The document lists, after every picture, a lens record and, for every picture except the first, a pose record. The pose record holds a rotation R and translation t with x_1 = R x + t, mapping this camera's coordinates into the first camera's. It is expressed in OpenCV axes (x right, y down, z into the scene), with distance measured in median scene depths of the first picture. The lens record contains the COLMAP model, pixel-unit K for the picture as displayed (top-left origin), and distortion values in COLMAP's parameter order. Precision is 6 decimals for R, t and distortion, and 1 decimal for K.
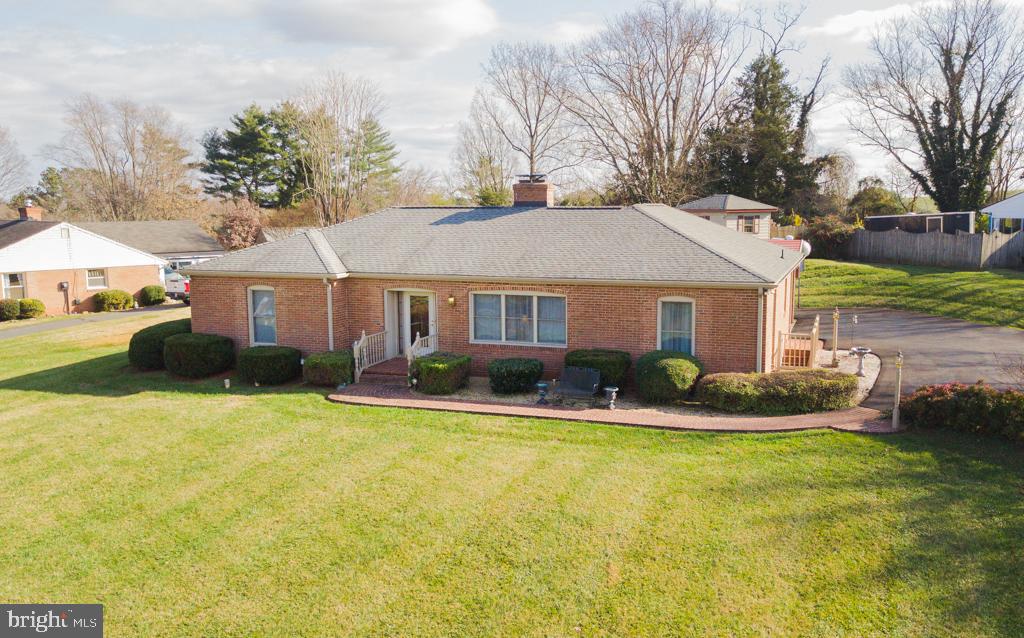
lens RADIAL K [[895.6, 0, 514.4], [0, 895.6, 314.8], [0, 0, 1]] dist [0.005107, -0.015829]
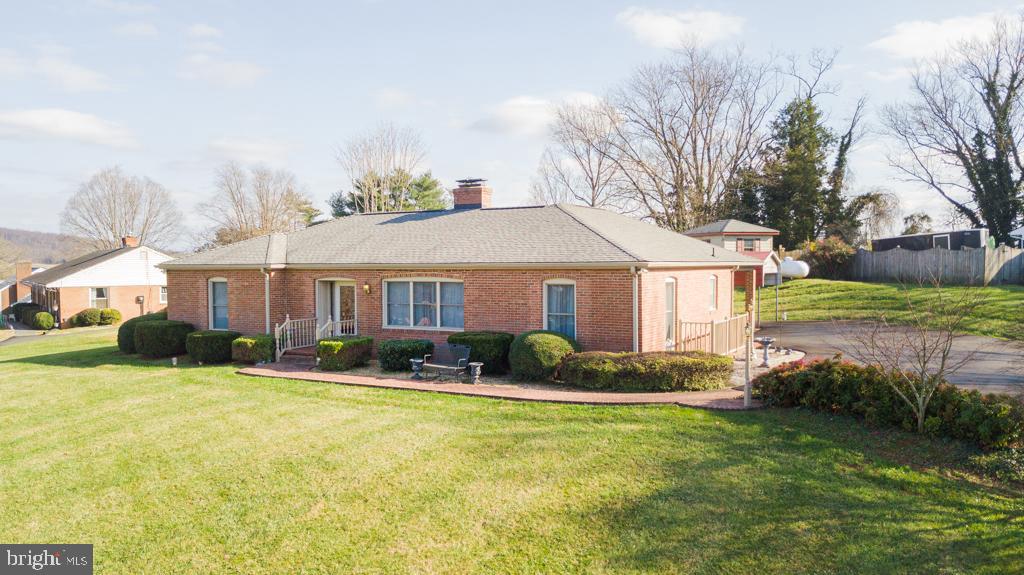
lens RADIAL K [[792.1, 0, 478.3], [0, 792.1, 286.7], [0, 0, 1]] dist [0.016693, 0.002352]
pose [[0.978836, 0.005528, -0.204571, 0.165920], [-0.026339, 0.994724, -0.099149, 0.047910], [0.202944, 0.102439, 0.973817, 0.069622]]
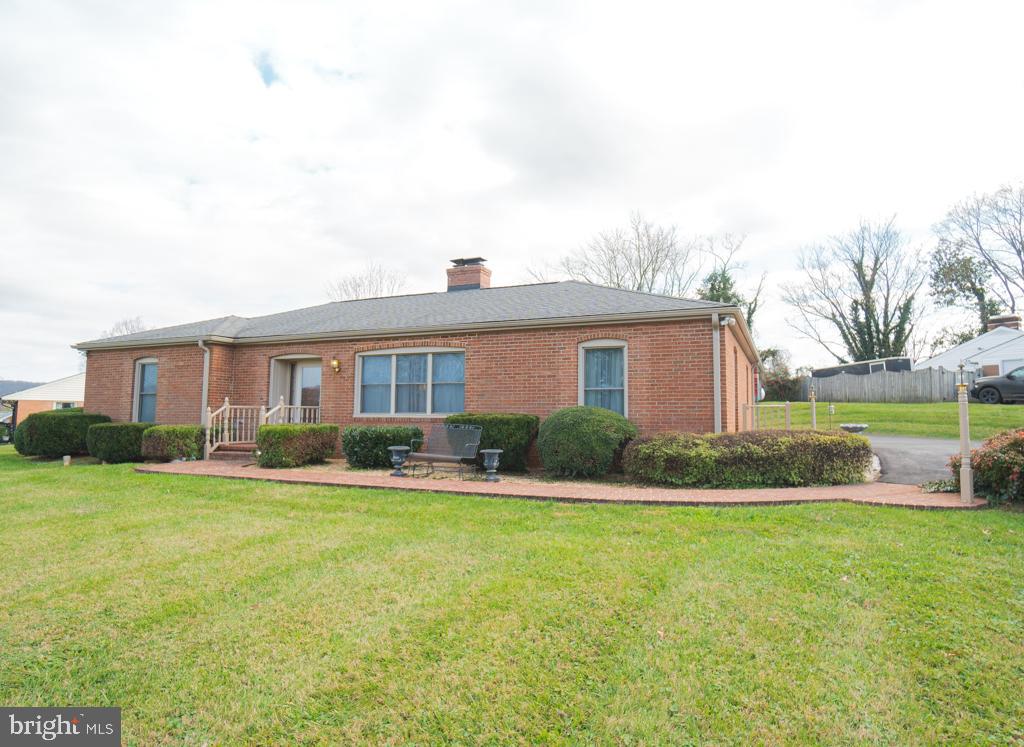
lens RADIAL K [[576.1, 0, 533.8], [0, 576.1, 379.8], [0, 0, 1]] dist [-0.045412, 0.007046]
pose [[0.998666, 0.011474, -0.050352, 0.090330], [-0.021616, 0.978360, -0.205779, 0.067050], [0.046901, 0.206593, 0.977302, 0.326872]]
